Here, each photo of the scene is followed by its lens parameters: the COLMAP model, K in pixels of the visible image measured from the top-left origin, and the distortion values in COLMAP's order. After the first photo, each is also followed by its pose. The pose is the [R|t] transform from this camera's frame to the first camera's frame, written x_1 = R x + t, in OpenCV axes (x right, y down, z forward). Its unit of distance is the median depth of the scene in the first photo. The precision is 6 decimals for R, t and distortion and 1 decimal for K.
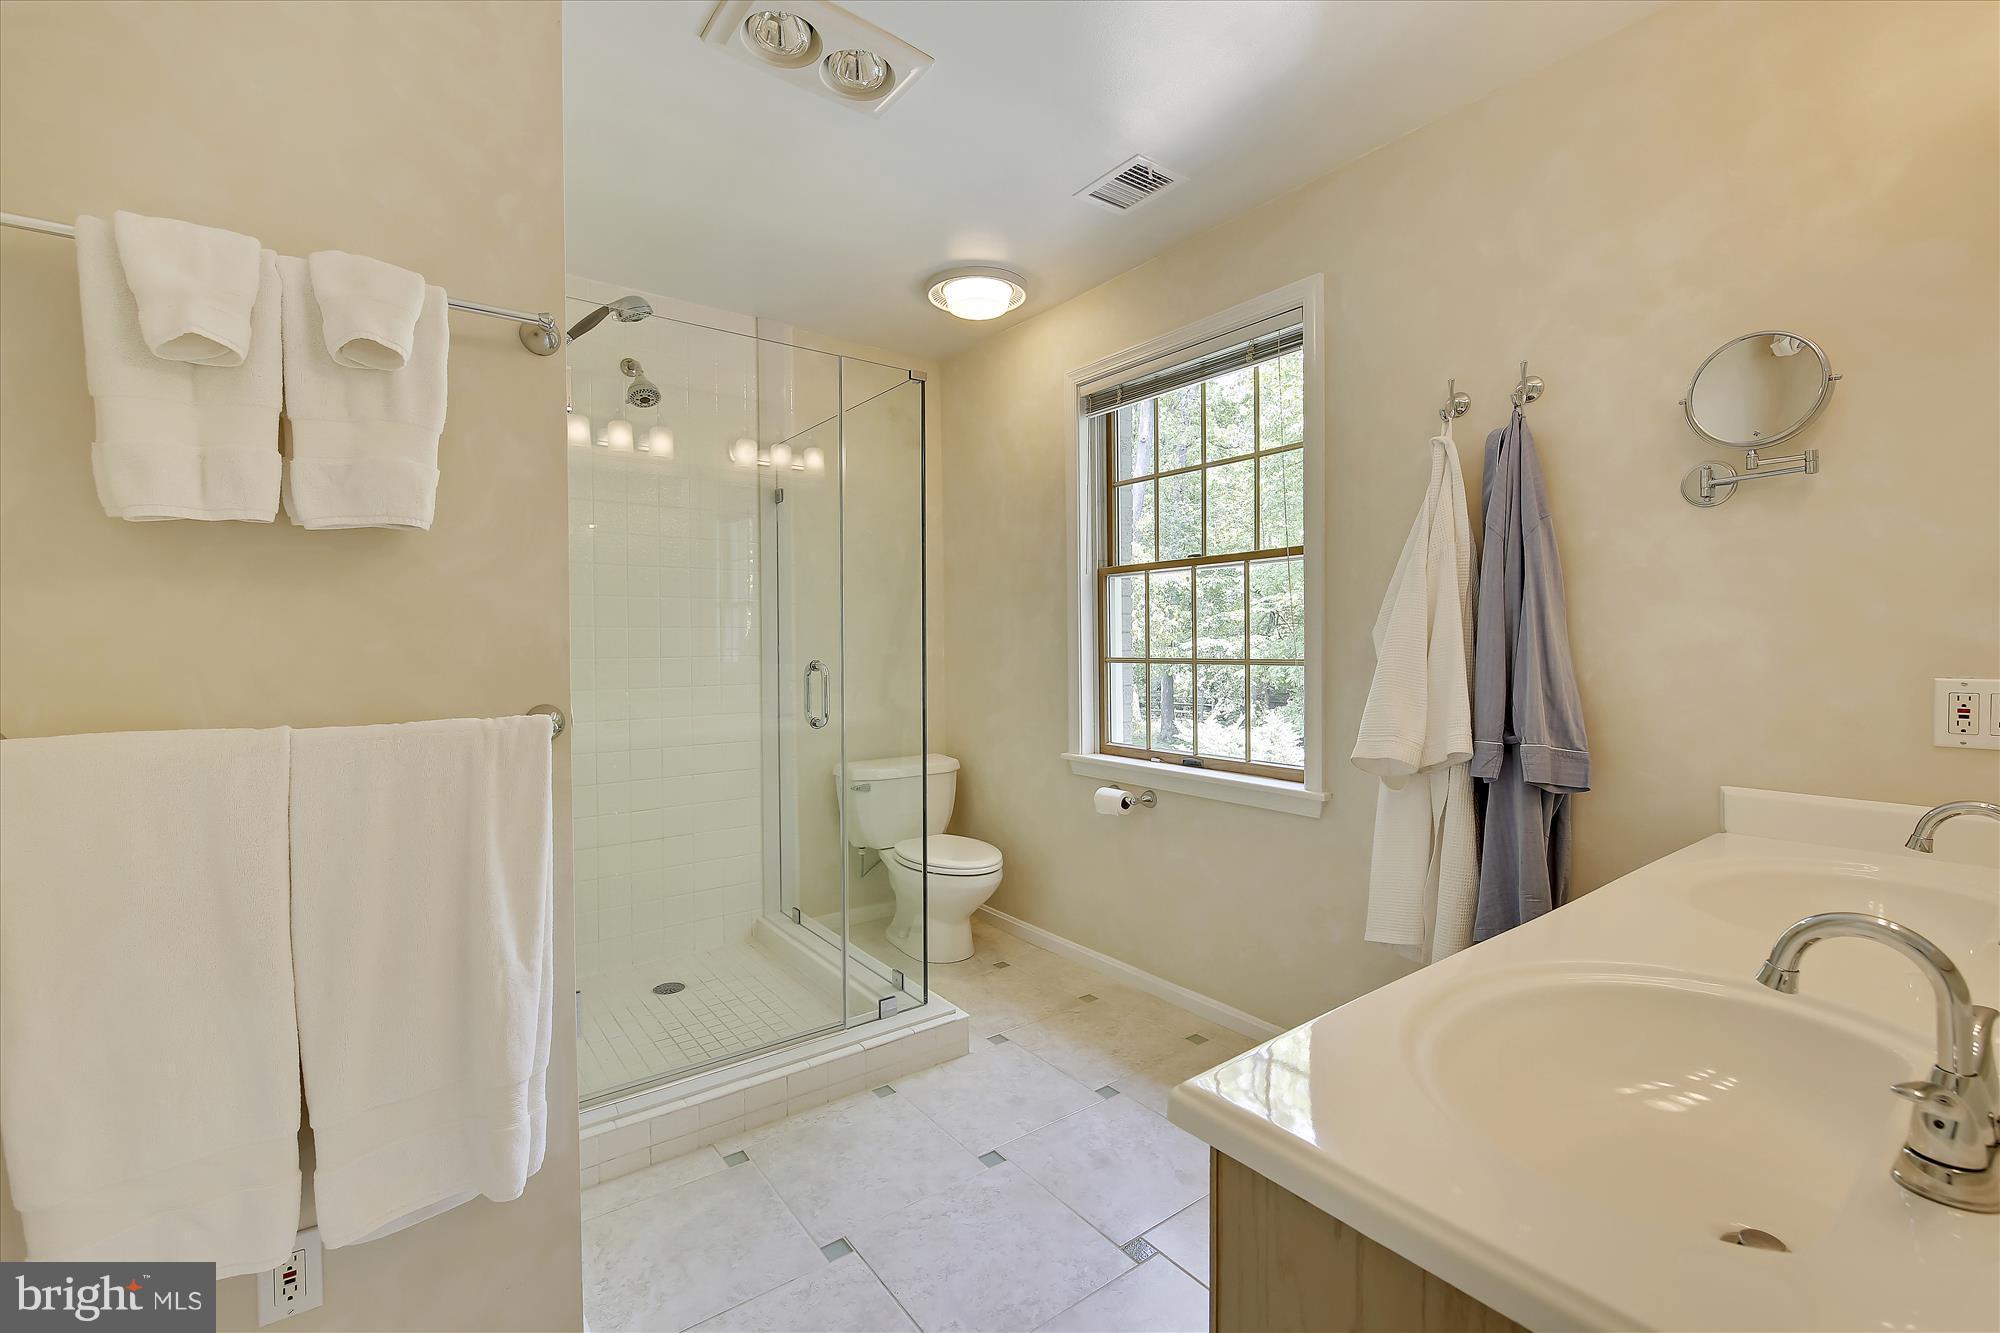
lens RADIAL K [[855.2, 0, 1000.0], [0, 855.2, 666.5], [0, 0, 1]] dist [-0.000119, -0.000154]
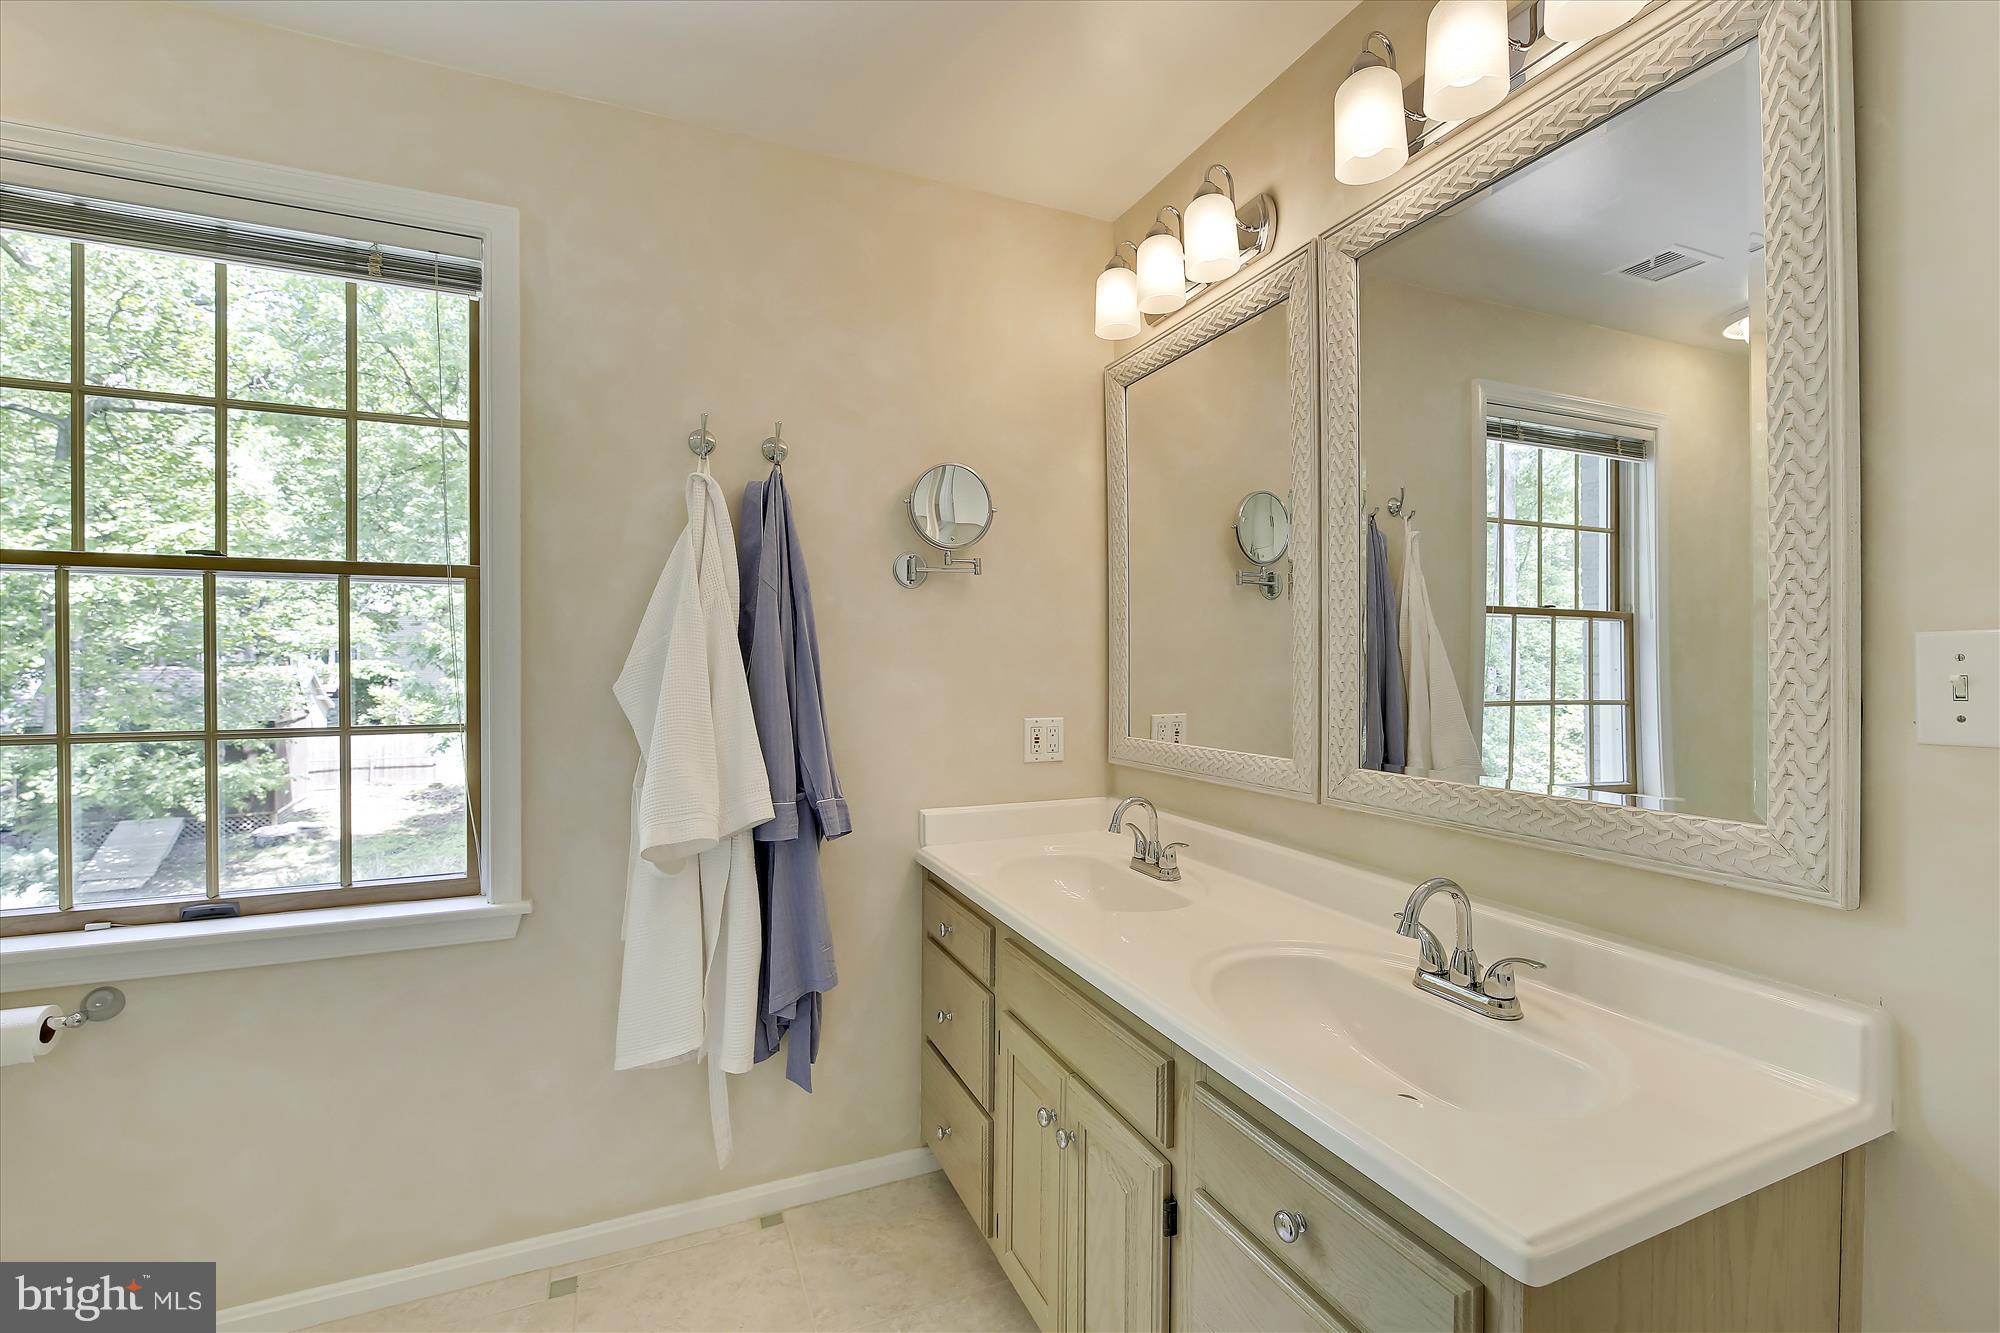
lens RADIAL K [[898.4, 0, 997.8], [0, 898.4, 698.6], [0, 0, 1]] dist [-0.001645, -0.000223]
pose [[0.210571, -0.004639, 0.977568, -0.328302], [0.038887, 0.999237, -0.003635, -0.011665], [-0.976805, 0.038780, 0.210590, 0.464685]]
